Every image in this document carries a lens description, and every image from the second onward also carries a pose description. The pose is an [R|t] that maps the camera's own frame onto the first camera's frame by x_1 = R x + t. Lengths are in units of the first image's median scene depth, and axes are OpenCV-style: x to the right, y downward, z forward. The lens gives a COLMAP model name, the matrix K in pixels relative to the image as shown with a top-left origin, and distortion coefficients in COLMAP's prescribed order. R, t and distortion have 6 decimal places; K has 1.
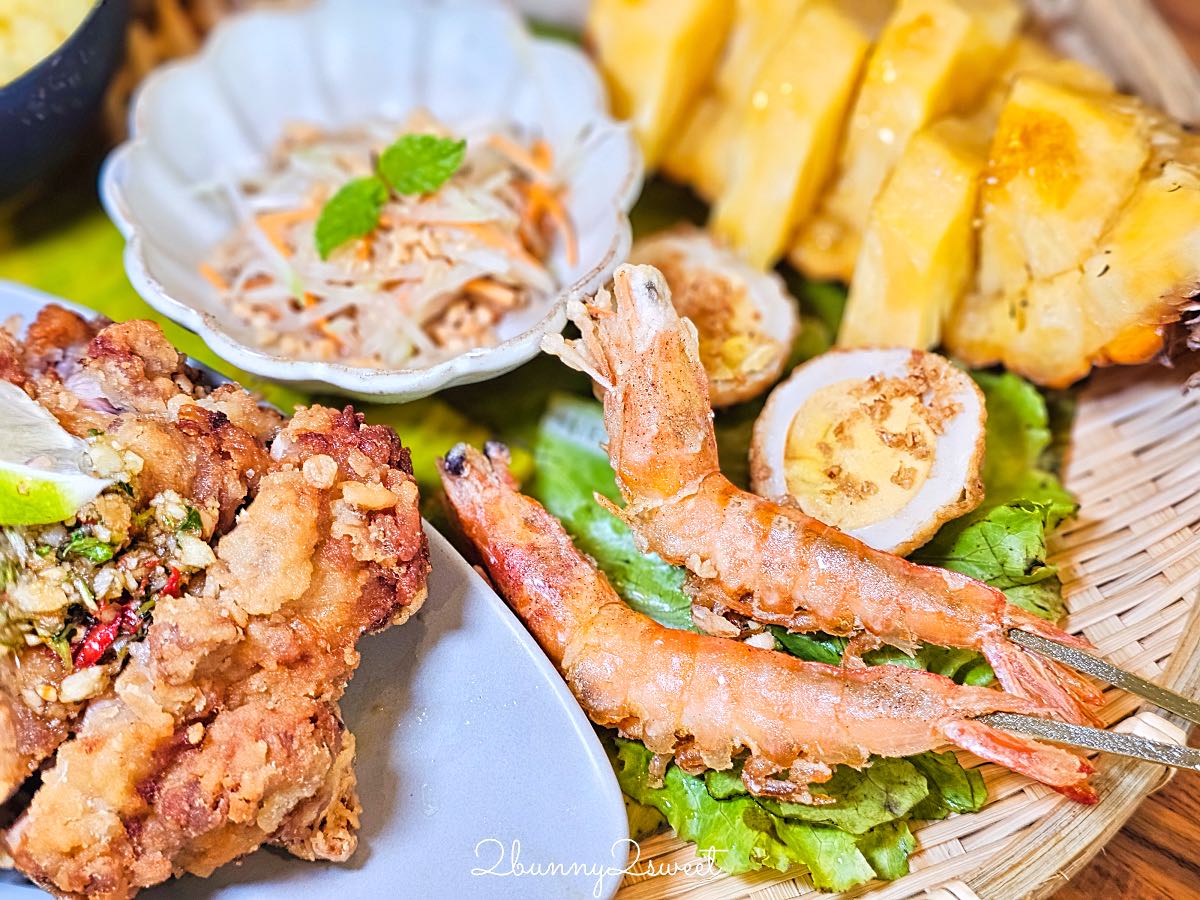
lens RADIAL K [[1665.8, 0, 600.9], [0, 1665.8, 452.6], [0, 0, 1]] dist [0.087991, 0.000000]
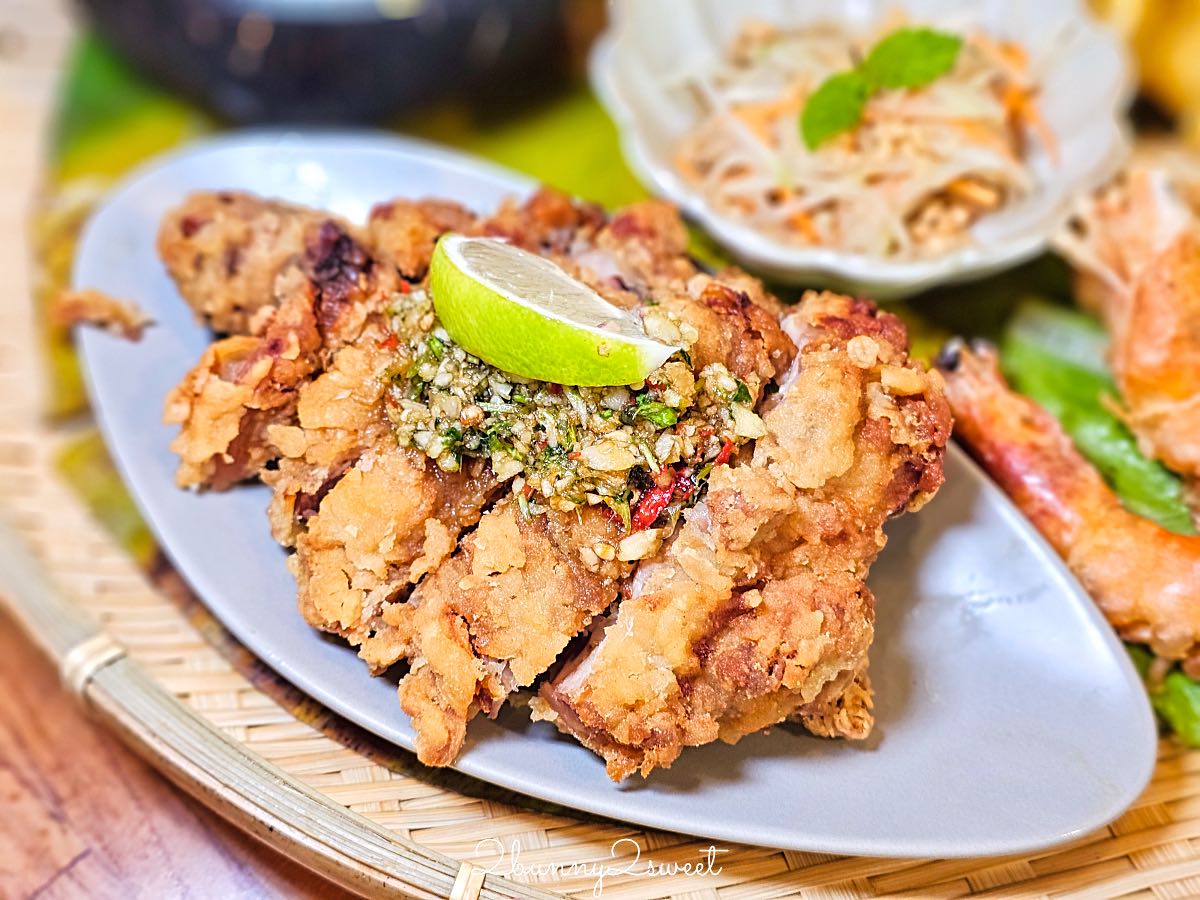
lens RADIAL K [[1665.8, 0, 586.0], [0, 1665.8, 474.7], [0, 0, 1]] dist [0.087991, 0.000000]
pose [[0.995982, 0.052062, -0.072862, -0.233697], [-0.049759, 0.998214, 0.033071, 0.054526], [0.074454, -0.029312, 0.996794, -0.010982]]
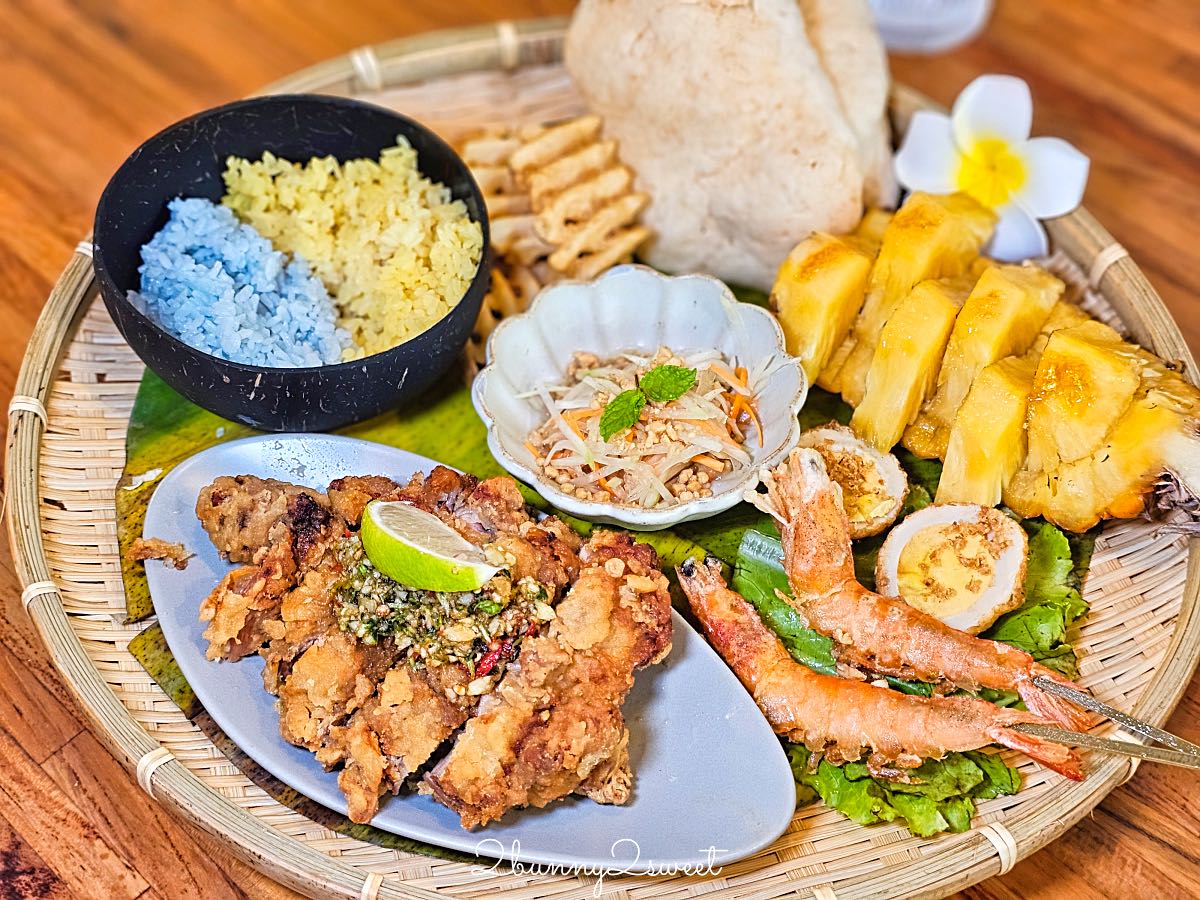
lens RADIAL K [[1665.8, 0, 603.4], [0, 1665.8, 454.0], [0, 0, 1]] dist [0.087991, 0.000000]
pose [[0.996194, 0.019464, -0.084968, -0.035325], [-0.027676, 0.994941, -0.096573, 0.054561], [0.082659, 0.098557, 0.991693, -0.622202]]
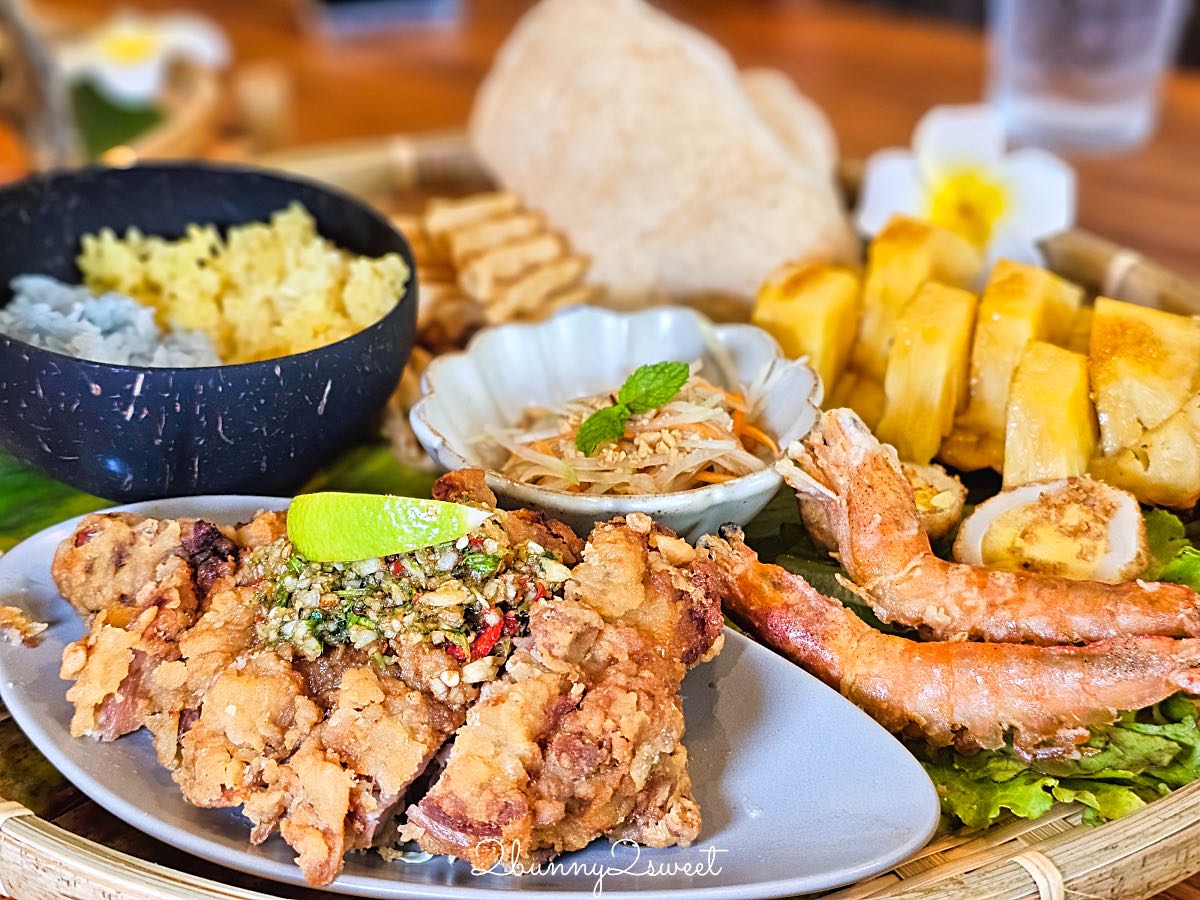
lens RADIAL K [[1665.8, 0, 601.5], [0, 1665.8, 445.3], [0, 0, 1]] dist [0.087991, 0.000000]
pose [[0.995718, -0.083693, 0.039253, -0.220058], [0.092430, 0.895004, -0.436377, 0.460729], [0.001390, 0.438137, 0.898907, -0.143456]]
